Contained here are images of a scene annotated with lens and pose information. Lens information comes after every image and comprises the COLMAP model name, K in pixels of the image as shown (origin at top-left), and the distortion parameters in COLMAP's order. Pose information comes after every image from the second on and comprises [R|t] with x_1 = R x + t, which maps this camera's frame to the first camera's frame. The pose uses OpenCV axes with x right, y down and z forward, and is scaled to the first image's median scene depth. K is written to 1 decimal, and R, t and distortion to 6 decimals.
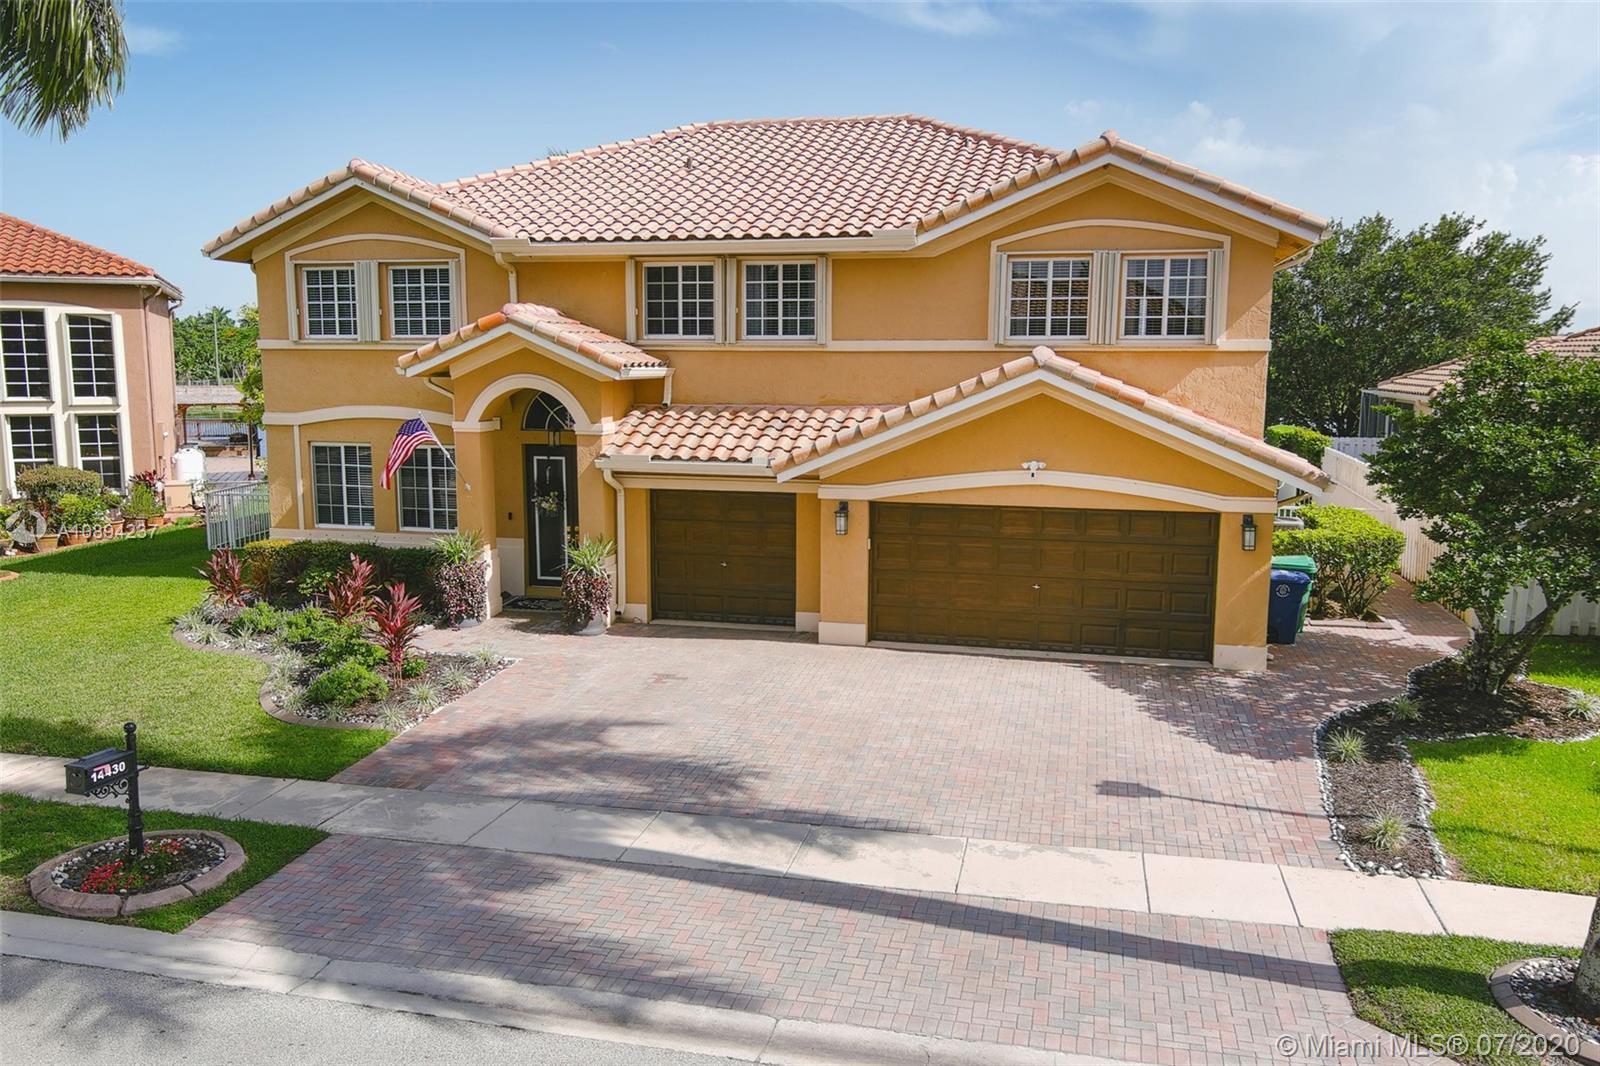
lens RADIAL K [[1243.5, 0, 800.0], [0, 1243.5, 533.0], [0, 0, 1]] dist [0.019445, -0.007419]
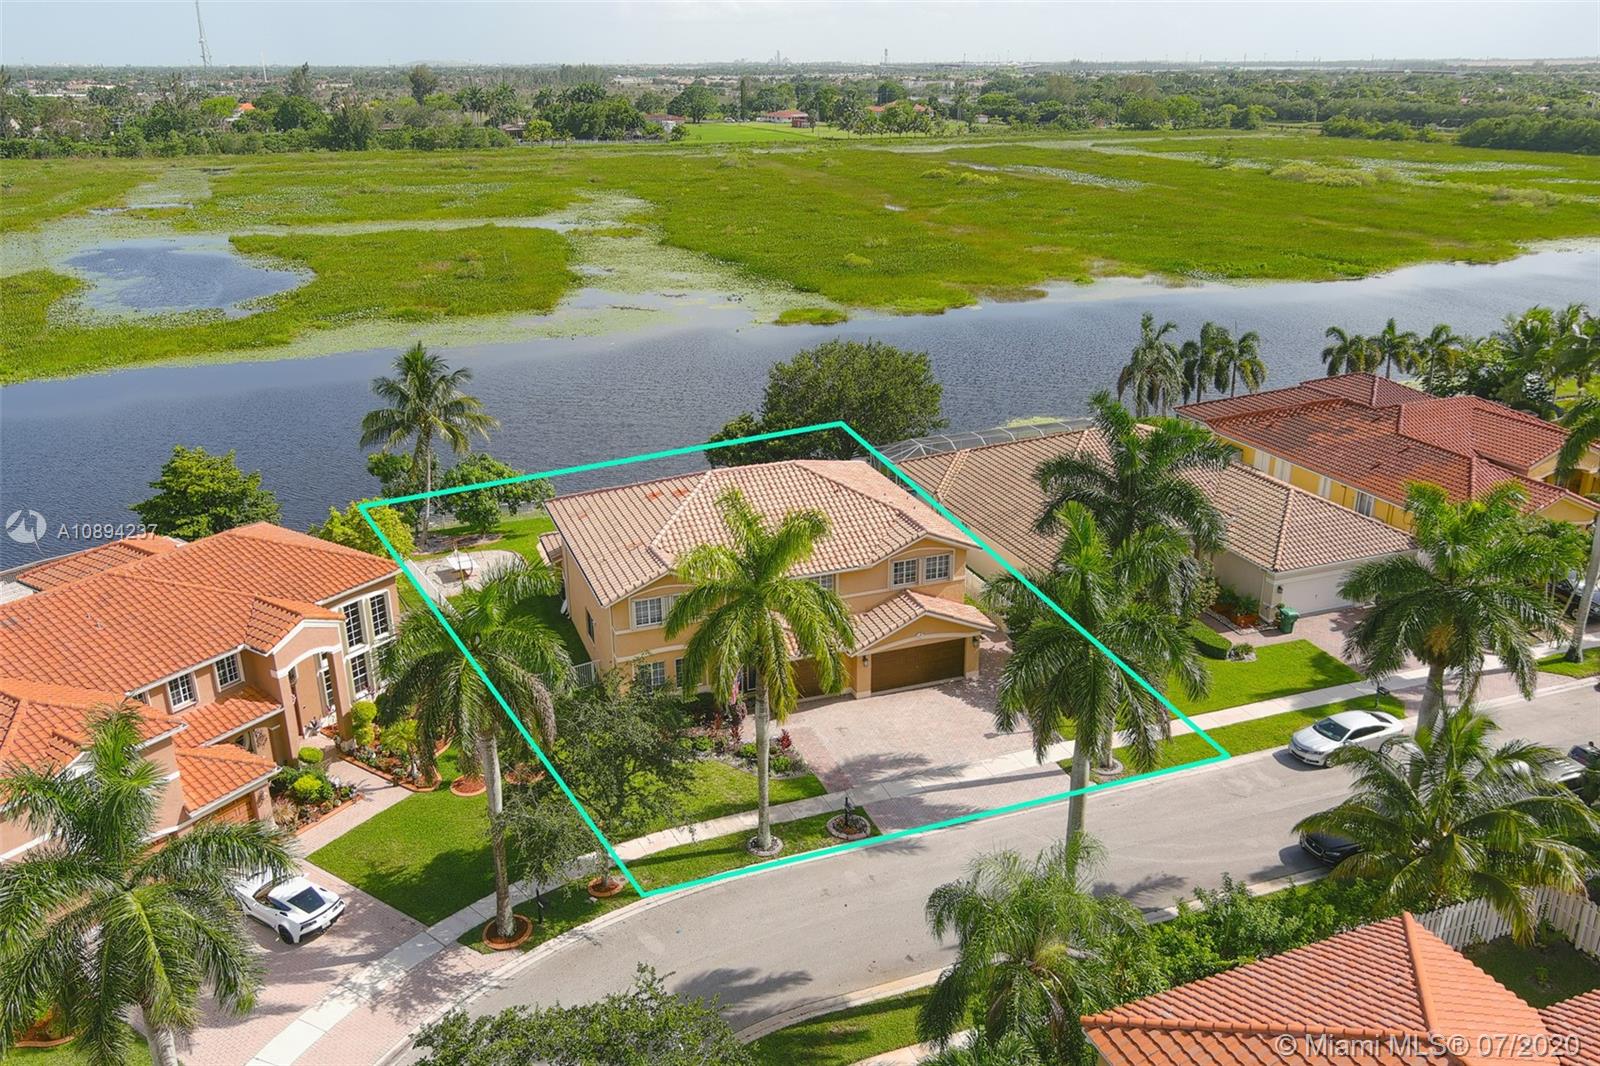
lens RADIAL K [[1243.5, 0, 800.0], [0, 1243.5, 533.0], [0, 0, 1]] dist [0.019445, -0.007419]
pose [[0.829259, -0.209685, 0.518036, -1.519545], [0.089885, 0.964918, 0.246685, -1.020458], [-0.551589, -0.158002, 0.819015, -1.300006]]
